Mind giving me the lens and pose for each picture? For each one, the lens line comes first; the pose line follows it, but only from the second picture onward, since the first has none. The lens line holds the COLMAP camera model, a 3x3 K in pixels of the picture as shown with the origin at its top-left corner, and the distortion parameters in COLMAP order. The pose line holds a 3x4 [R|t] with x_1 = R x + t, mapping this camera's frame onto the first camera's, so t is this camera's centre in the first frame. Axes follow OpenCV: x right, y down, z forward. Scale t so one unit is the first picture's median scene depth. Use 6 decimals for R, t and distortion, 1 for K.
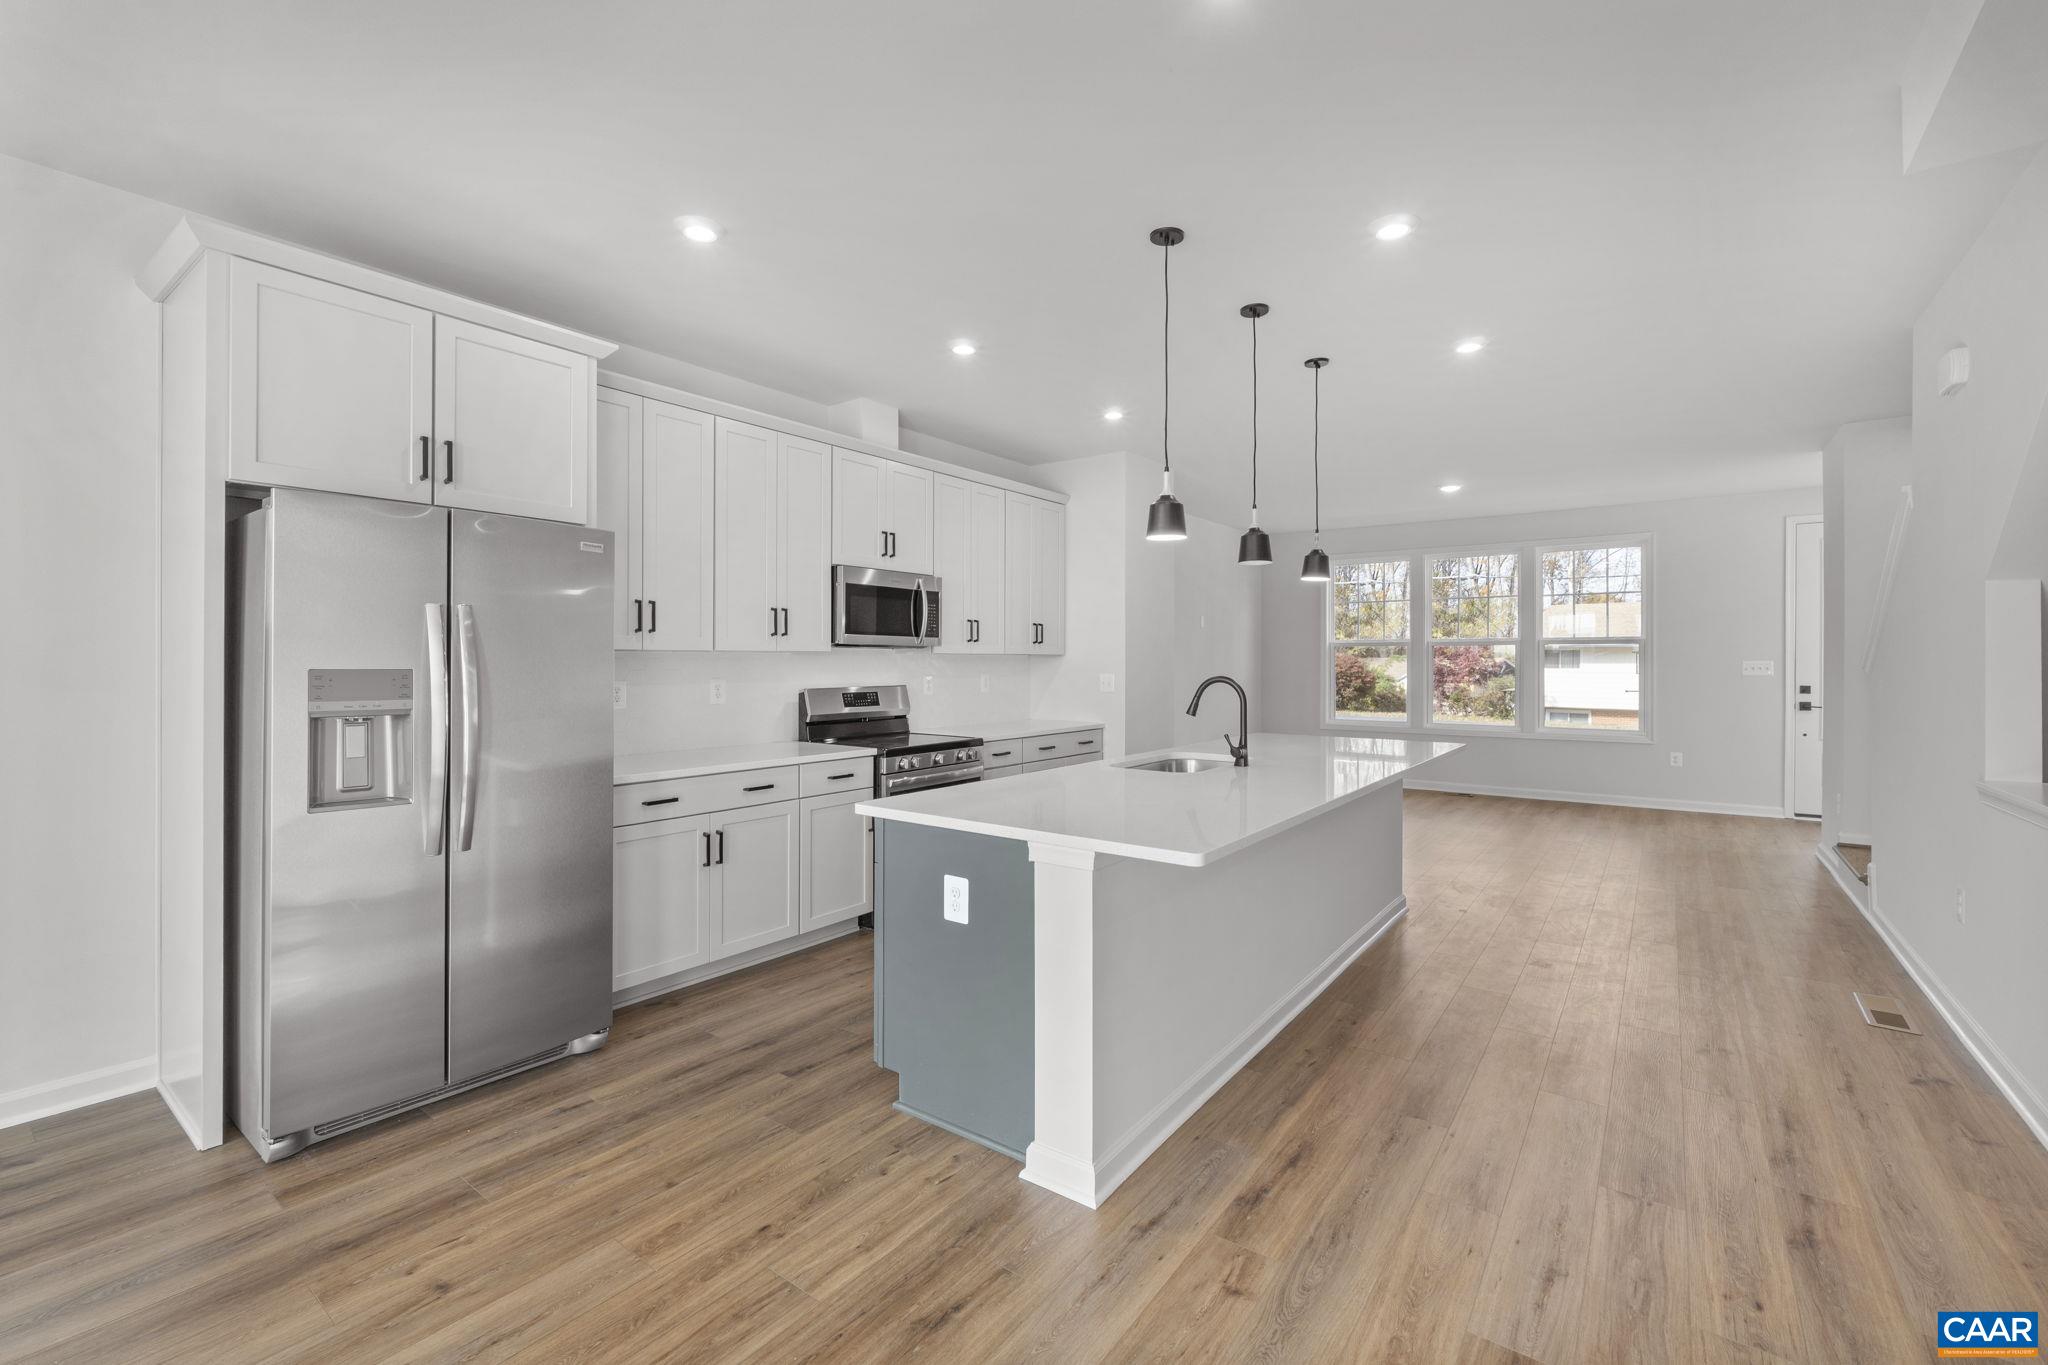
lens RADIAL K [[878.8, 0, 1028.4], [0, 878.8, 666.8], [0, 0, 1]] dist [-0.010412, 0.000430]
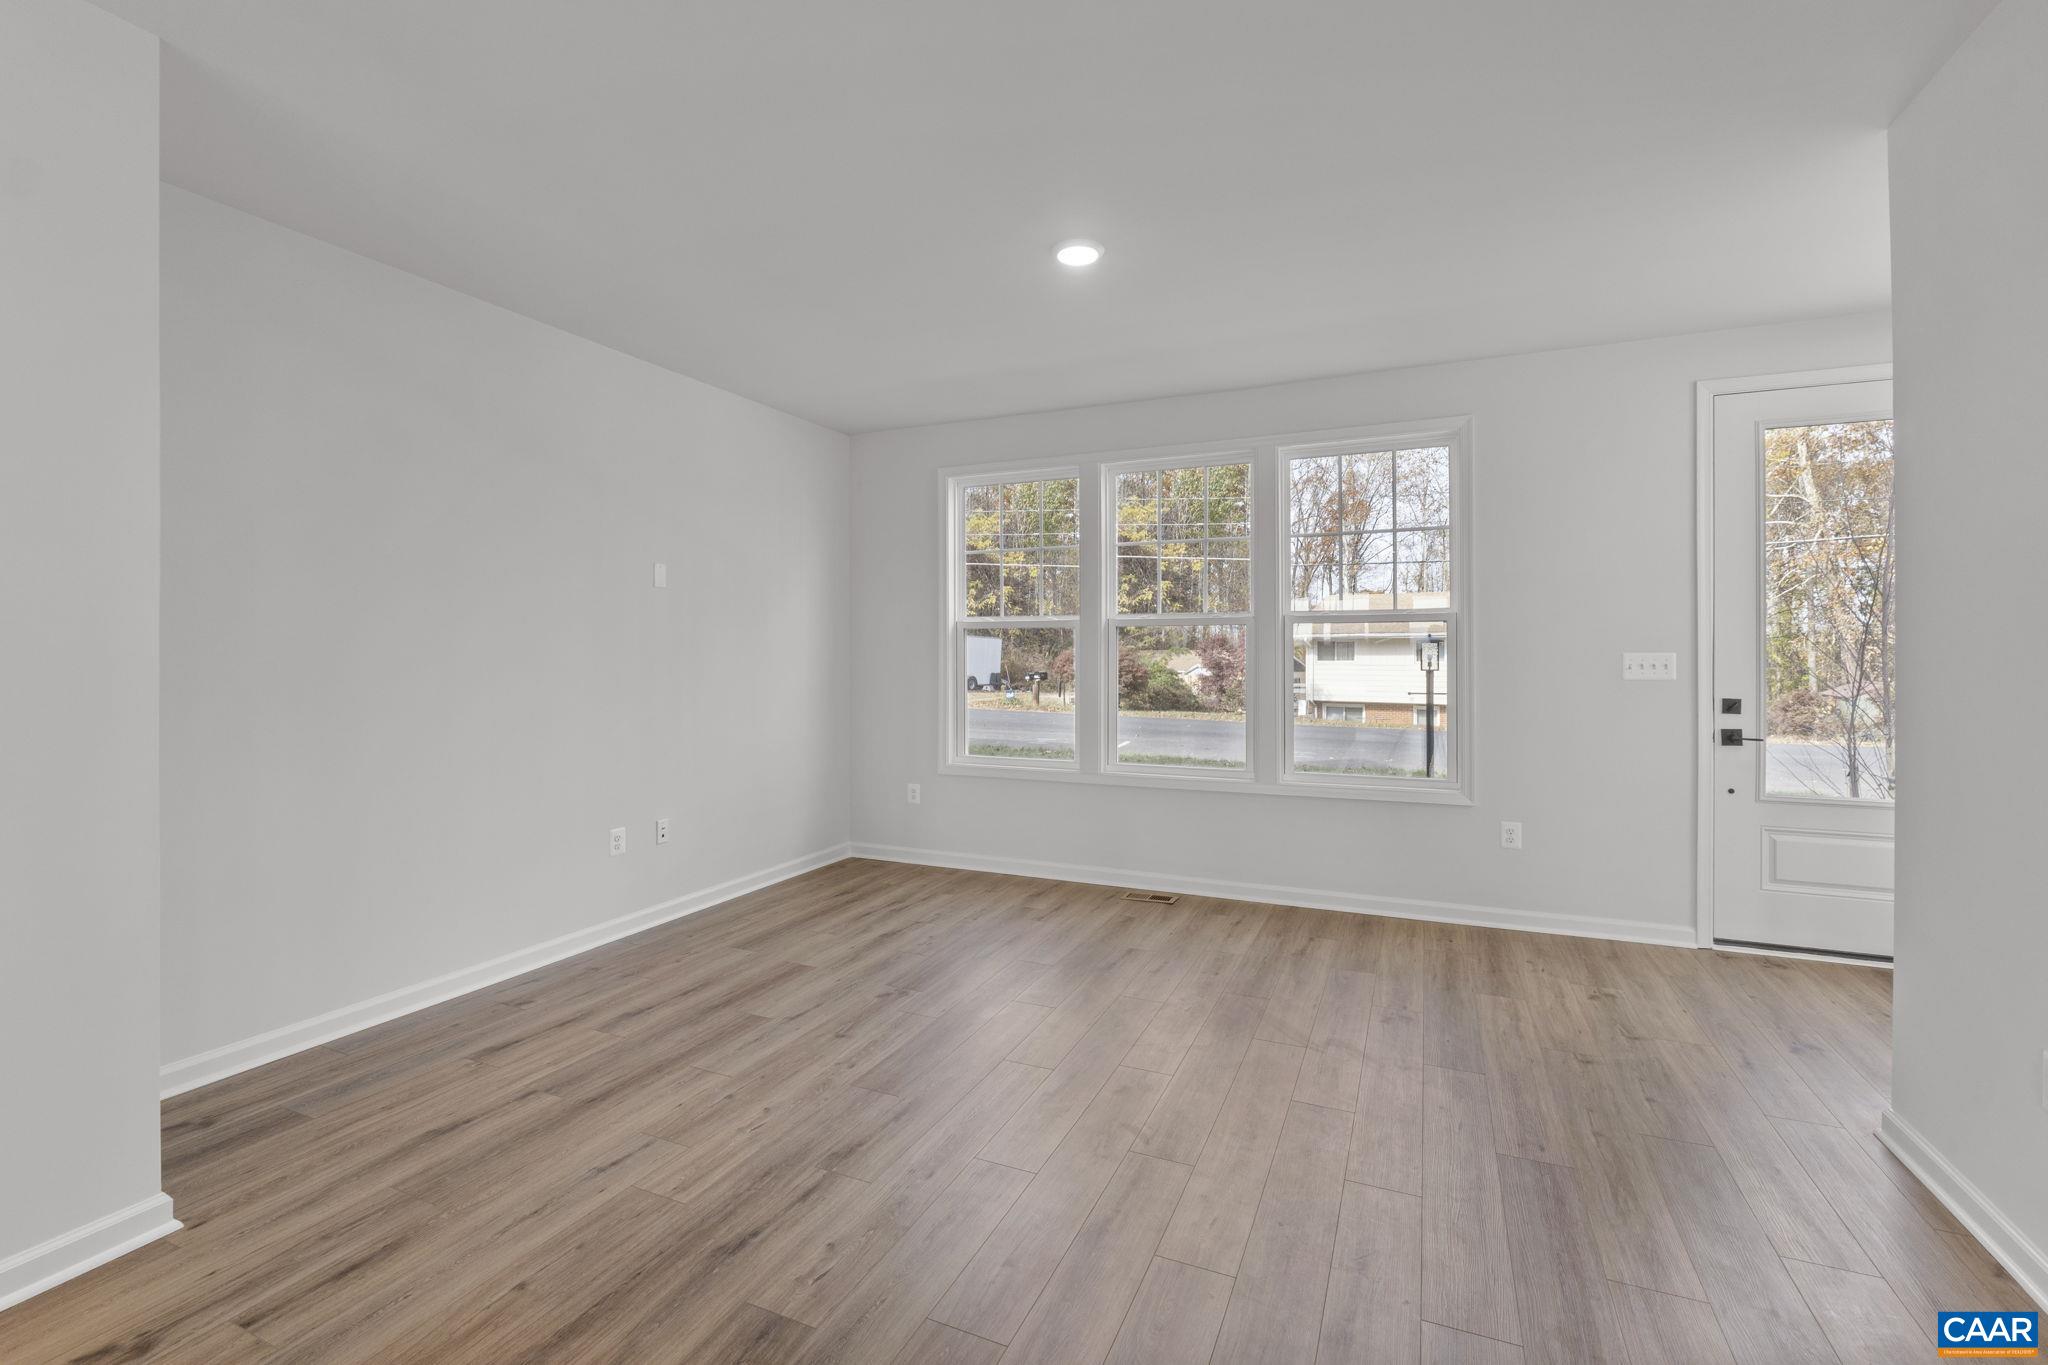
lens RADIAL K [[878.8, 0, 1041.8], [0, 878.8, 646.0], [0, 0, 1]] dist [-0.010412, 0.000430]
pose [[0.975930, 0.000527, 0.218083, 0.288585], [0.002979, 0.999872, -0.015746, -0.002581], [-0.218063, 0.016017, 0.975803, 0.453212]]
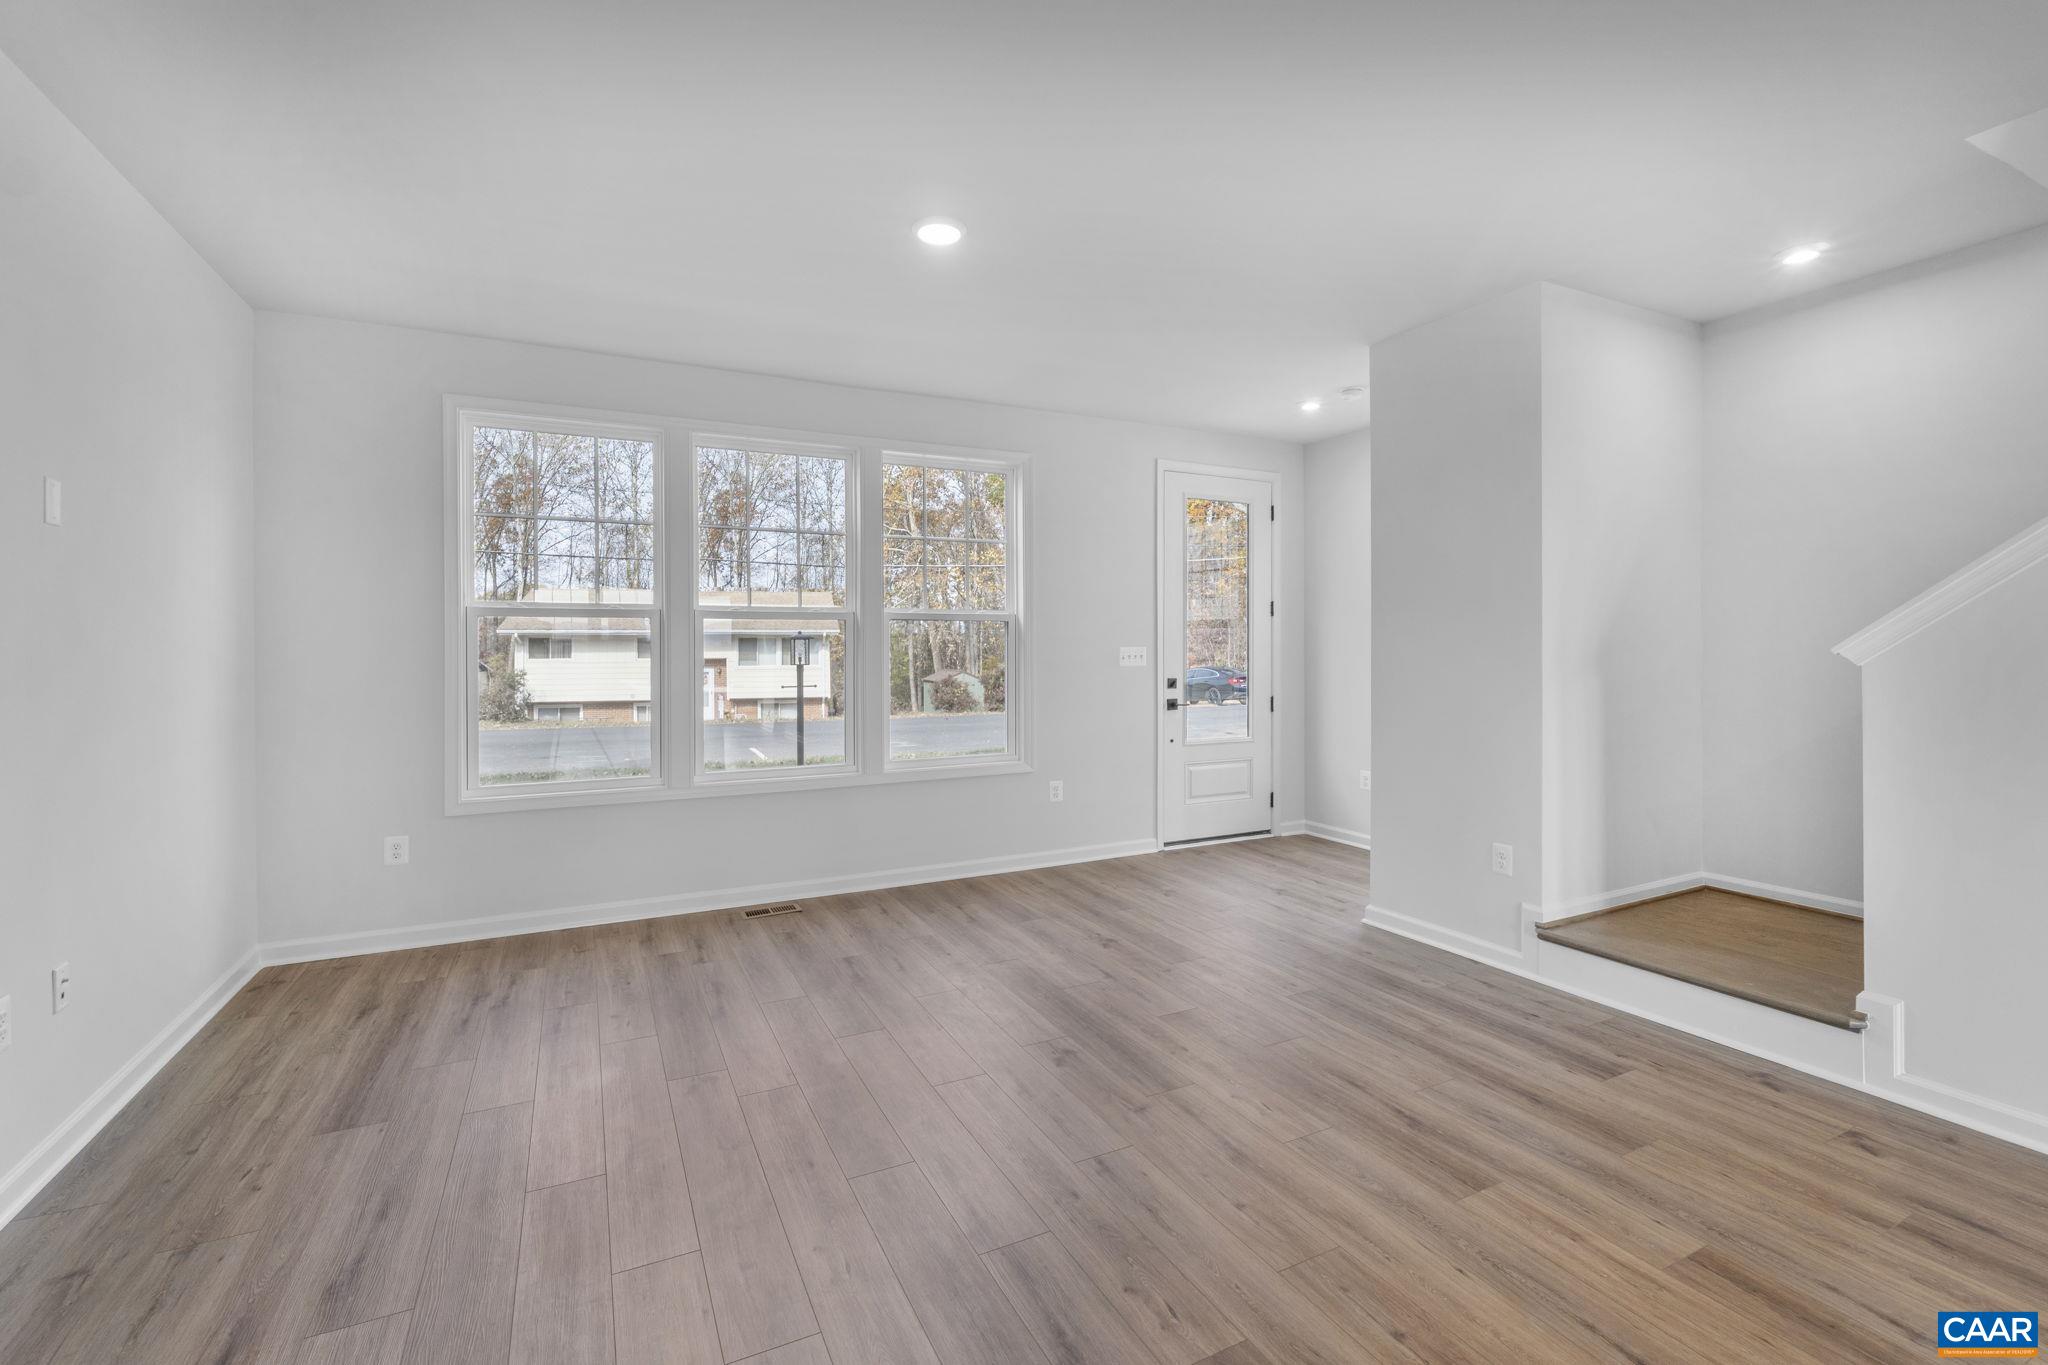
lens RADIAL K [[878.8, 0, 1013.4], [0, 878.8, 643.6], [0, 0, 1]] dist [-0.010412, 0.000430]
pose [[0.459092, 0.002936, 0.888384, 0.097138], [0.010664, 0.999904, -0.008815, -0.003093], [-0.888325, 0.013520, 0.459017, 0.606535]]
